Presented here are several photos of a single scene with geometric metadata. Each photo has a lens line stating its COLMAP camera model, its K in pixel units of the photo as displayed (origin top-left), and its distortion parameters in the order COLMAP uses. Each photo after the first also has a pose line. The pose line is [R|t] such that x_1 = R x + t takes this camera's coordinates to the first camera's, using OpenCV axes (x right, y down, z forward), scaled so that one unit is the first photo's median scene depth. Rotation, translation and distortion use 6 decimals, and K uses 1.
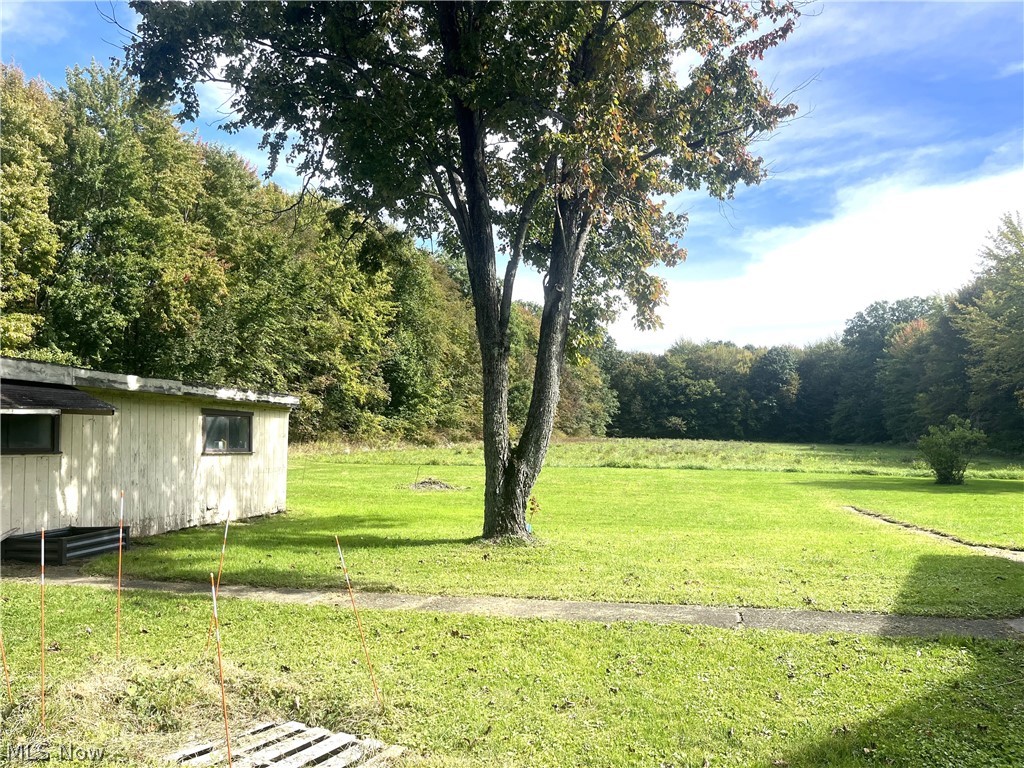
lens RADIAL K [[778.4, 0, 527.9], [0, 778.4, 383.1], [0, 0, 1]] dist [0.022941, -0.001831]
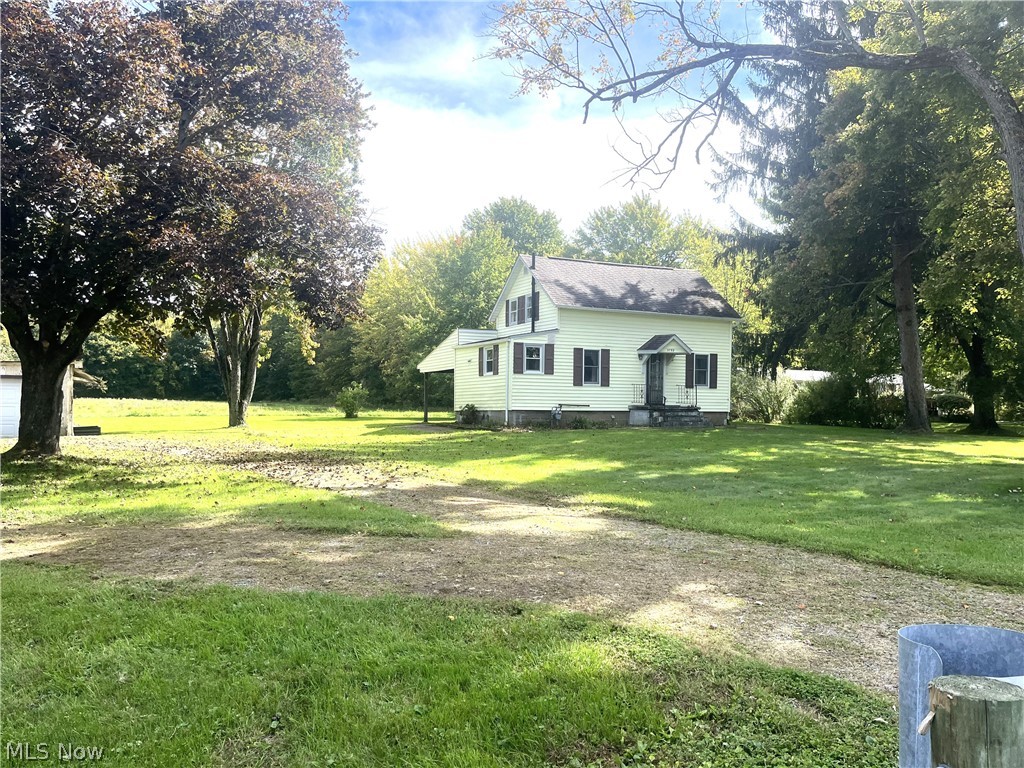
lens RADIAL K [[785.1, 0, 512.0], [0, 785.1, 384.0], [0, 0, 1]] dist [0.006680, 0.000066]
pose [[0.748748, 0.004971, 0.662836, -0.727272], [-0.041099, 0.998396, 0.038939, -0.081951], [-0.661579, -0.056398, 0.747751, -1.147447]]
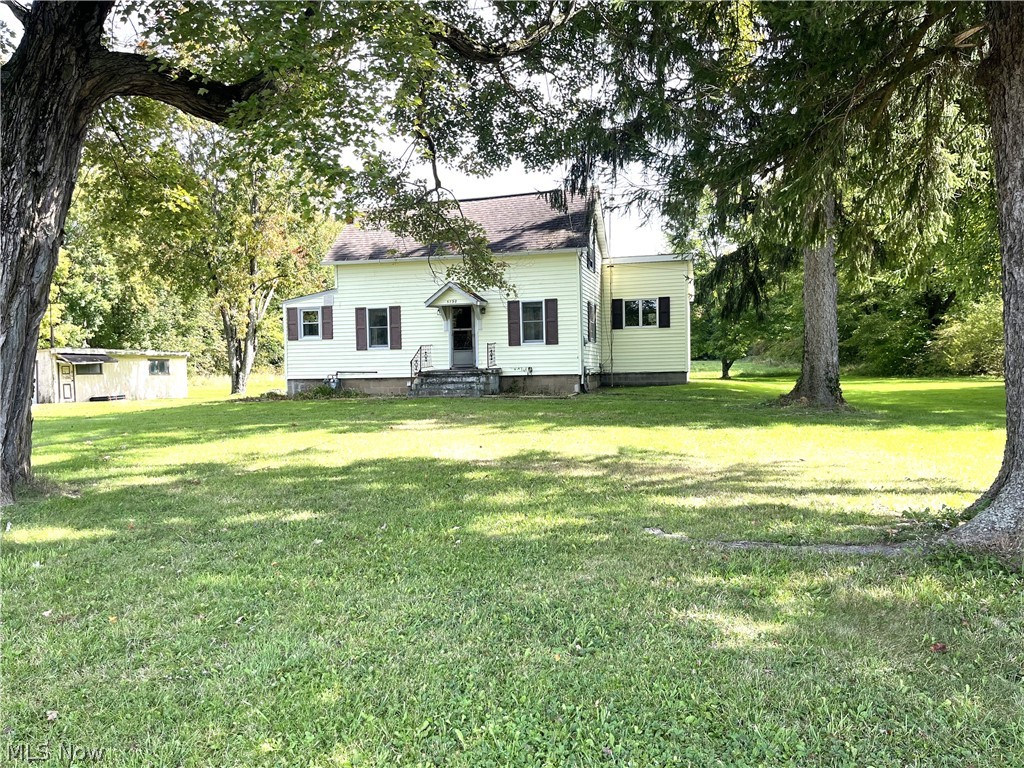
lens RADIAL K [[778.4, 0, 527.9], [0, 778.4, 383.1], [0, 0, 1]] dist [0.022941, -0.001831]
pose [[0.998571, -0.048558, 0.022325, 0.692605], [0.045793, 0.992761, 0.111033, -0.105302], [-0.027555, -0.109852, 0.993566, -1.462551]]
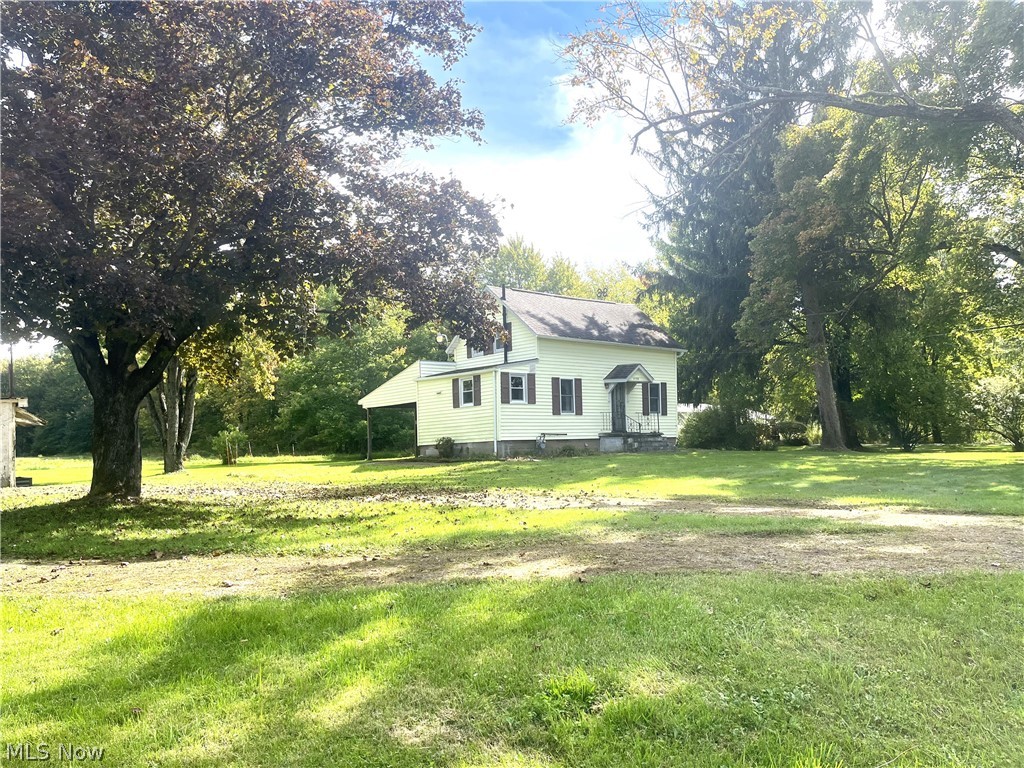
lens RADIAL K [[778.4, 0, 527.9], [0, 778.4, 383.1], [0, 0, 1]] dist [0.022941, -0.001831]
pose [[0.548644, 0.031935, 0.835446, -0.939440], [-0.020063, 0.999485, -0.025030, -0.045791], [-0.835815, -0.003029, 0.549003, -0.872998]]
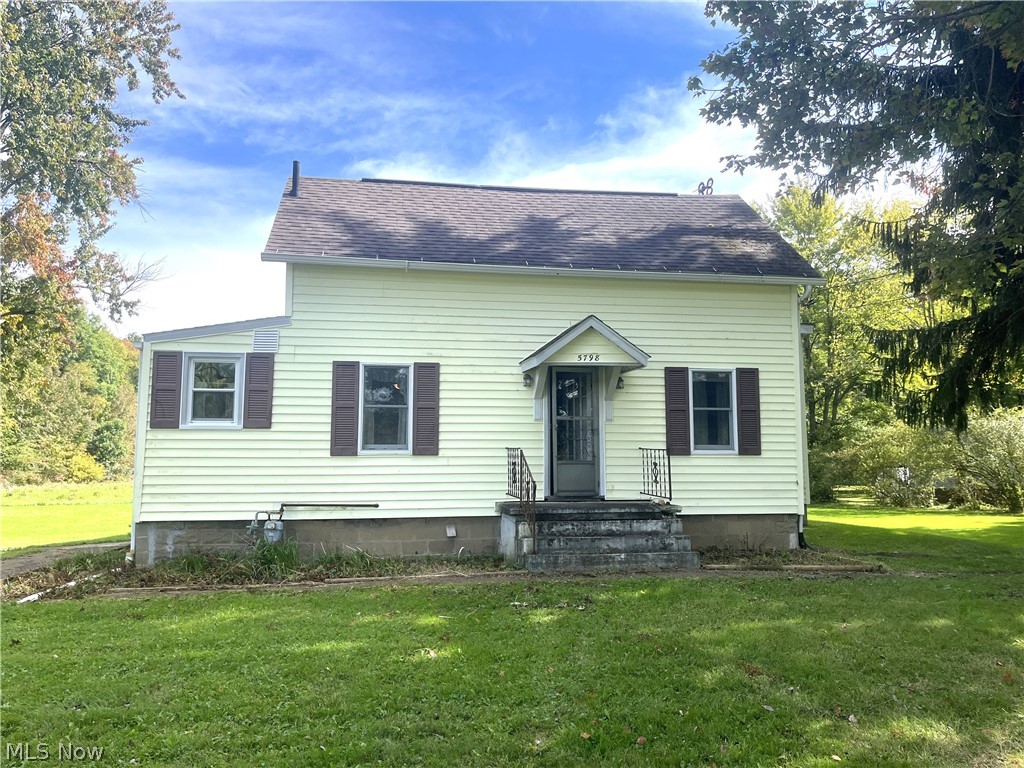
lens RADIAL K [[778.4, 0, 527.9], [0, 778.4, 383.1], [0, 0, 1]] dist [0.022941, -0.001831]
pose [[0.907658, 0.018879, 0.419286, 0.296549], [-0.009296, 0.999647, -0.024888, -0.066192], [-0.419608, 0.018692, 0.907513, -0.684332]]
